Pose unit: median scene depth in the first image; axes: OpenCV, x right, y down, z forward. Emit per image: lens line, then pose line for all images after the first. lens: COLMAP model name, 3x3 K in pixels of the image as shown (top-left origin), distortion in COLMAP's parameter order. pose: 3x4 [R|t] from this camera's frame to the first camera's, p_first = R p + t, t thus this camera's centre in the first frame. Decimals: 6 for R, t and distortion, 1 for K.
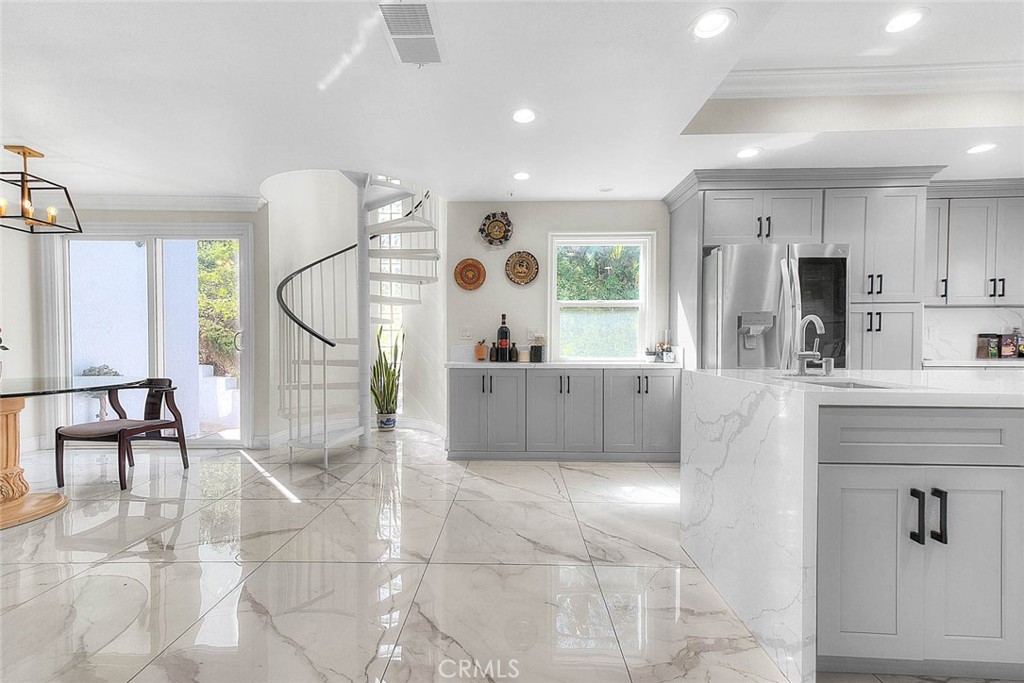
lens RADIAL K [[414.5, 0, 506.8], [0, 414.5, 347.7], [0, 0, 1]] dist [0.020833, -0.000052]
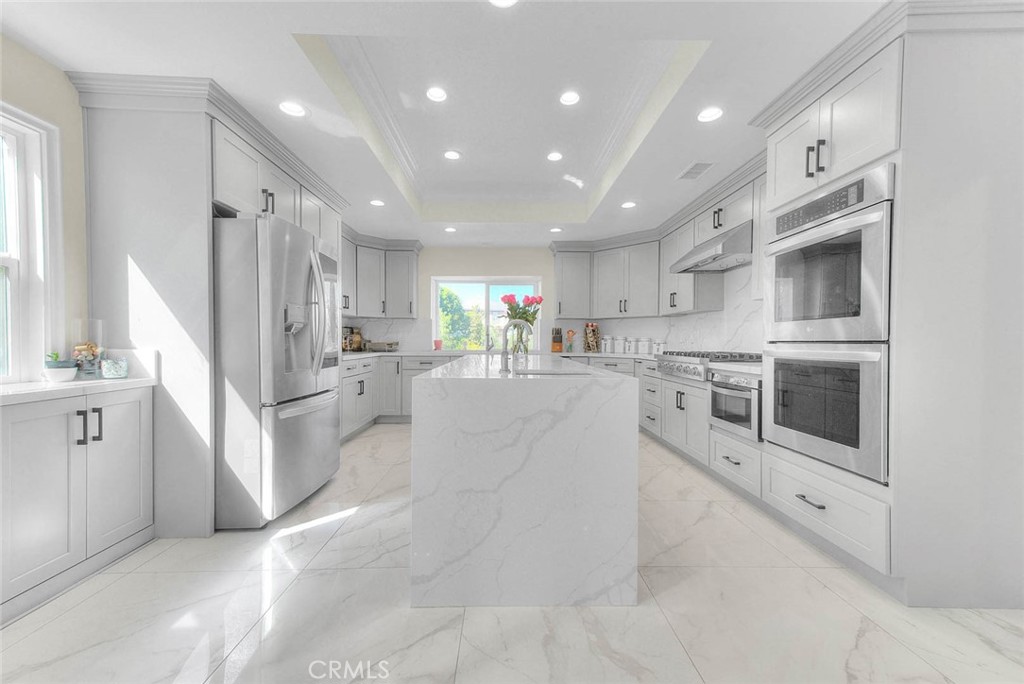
lens RADIAL K [[403.0, 0, 510.7], [0, 403.0, 346.3], [0, 0, 1]] dist [0.022973, -0.000124]
pose [[-0.039607, -0.015566, 0.999094, -0.189935], [0.012941, 0.999787, 0.016089, -0.009324], [-0.999132, 0.013566, -0.039397, 0.481139]]
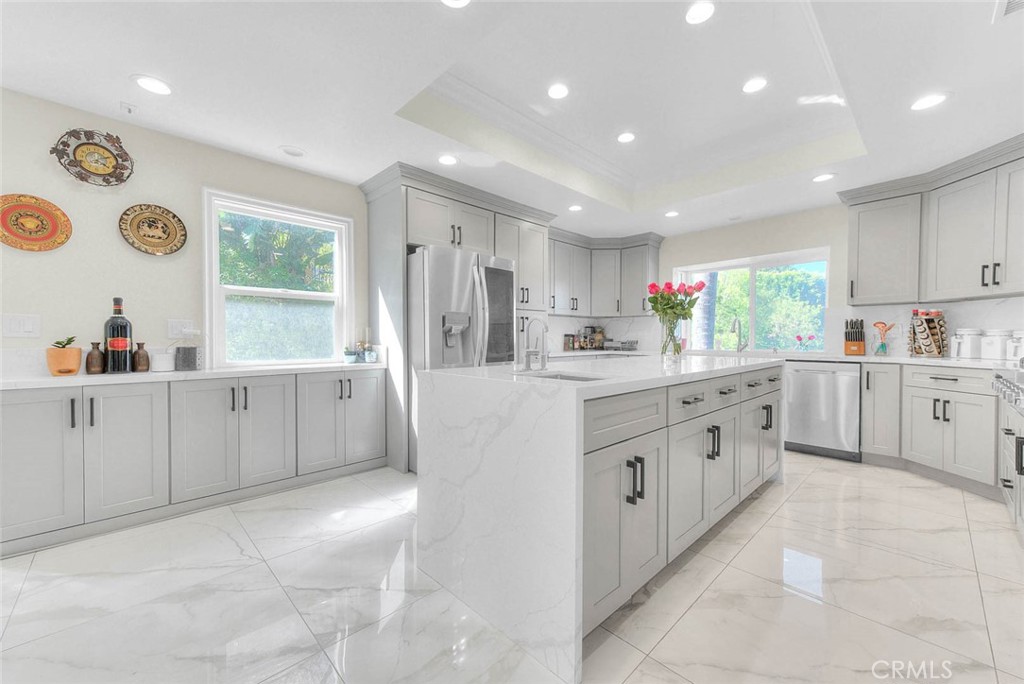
lens RADIAL K [[403.0, 0, 510.7], [0, 403.0, 346.3], [0, 0, 1]] dist [0.022973, -0.000124]
pose [[0.704646, -0.014517, 0.709411, -0.032078], [0.014038, 0.999880, 0.006518, -0.002283], [-0.709421, 0.005366, 0.704765, 0.137531]]
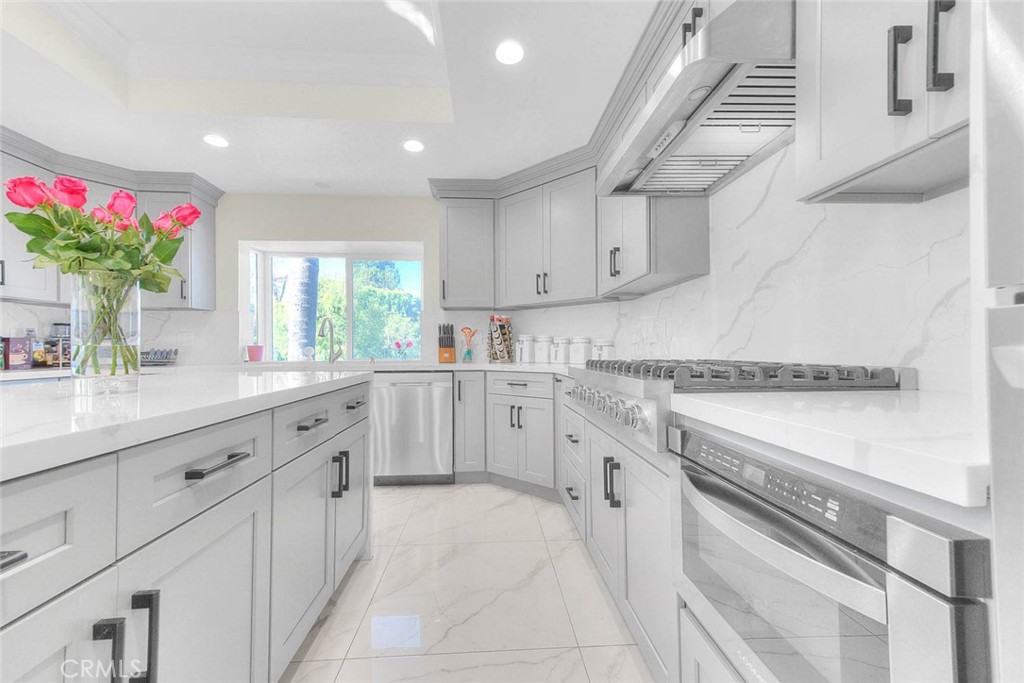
lens RADIAL K [[412.3, 0, 509.7], [0, 412.3, 343.6], [0, 0, 1]] dist [0.023543, -0.000159]
pose [[-0.079818, 0.013699, 0.996715, 0.342327], [0.023613, 0.999651, -0.011849, 0.009205], [-0.996530, 0.022590, -0.080114, 0.180529]]
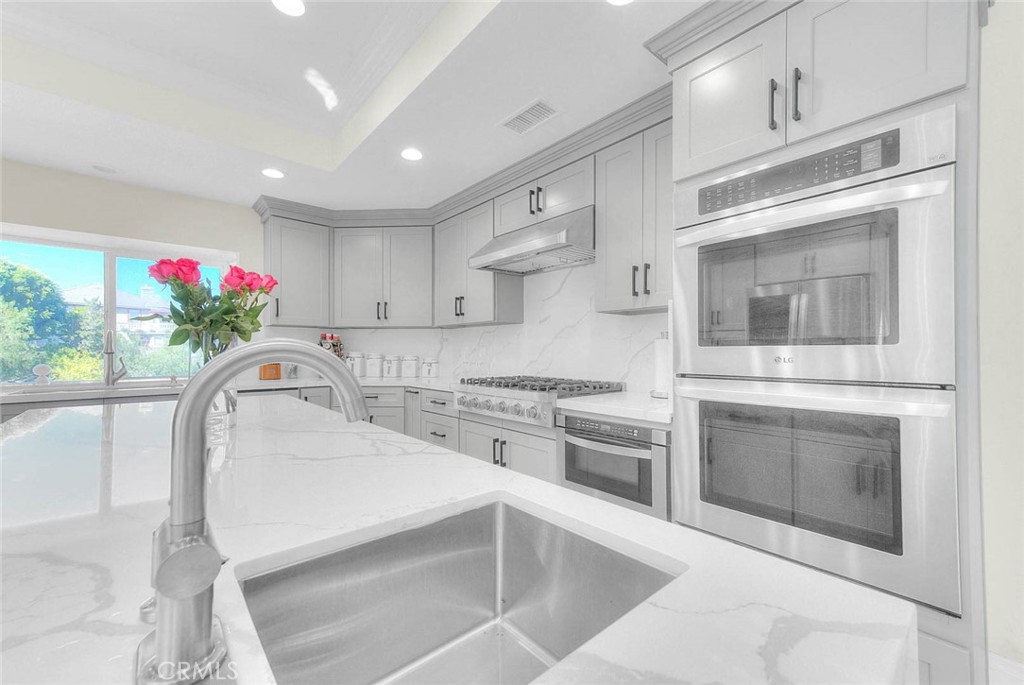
lens RADIAL K [[414.6, 0, 511.5], [0, 414.6, 346.2], [0, 0, 1]] dist [0.023705, -0.000114]
pose [[-0.667144, 0.005663, 0.744907, 0.221520], [0.011082, 0.999936, 0.002323, -0.033174], [-0.744846, 0.009805, -0.667164, 0.475684]]
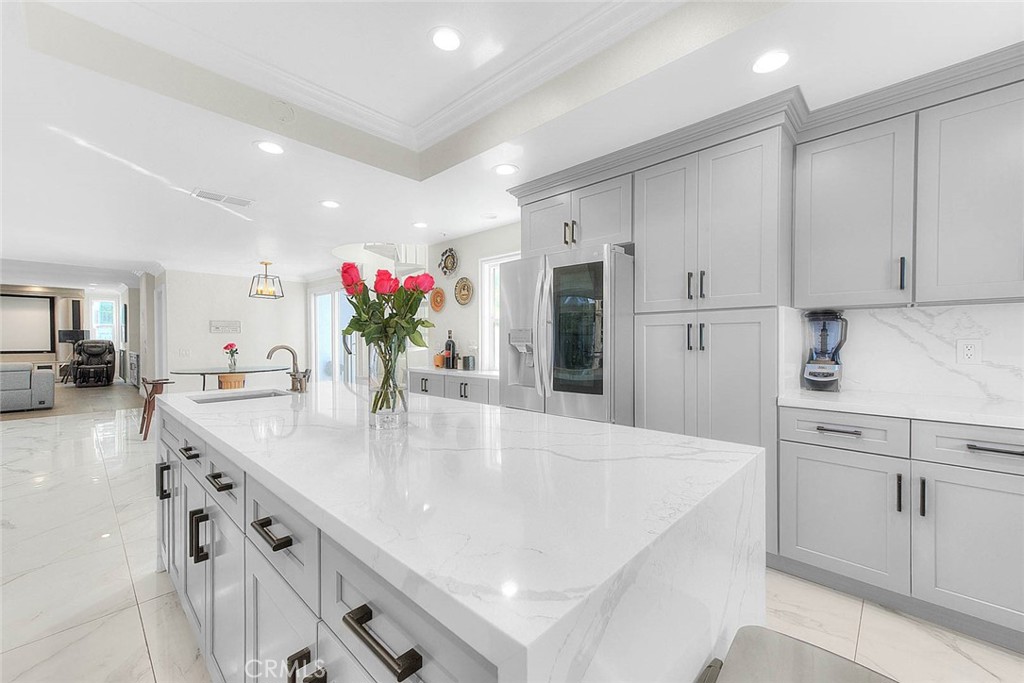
lens RADIAL K [[398.4, 0, 512.0], [0, 398.4, 341.5], [0, 0, 1]] dist [0.021144, -0.000020]
pose [[0.746408, 0.000692, -0.665488, 0.954966], [-0.010278, 0.999892, -0.010487, -0.036994], [0.665409, 0.014668, 0.746335, 0.241560]]
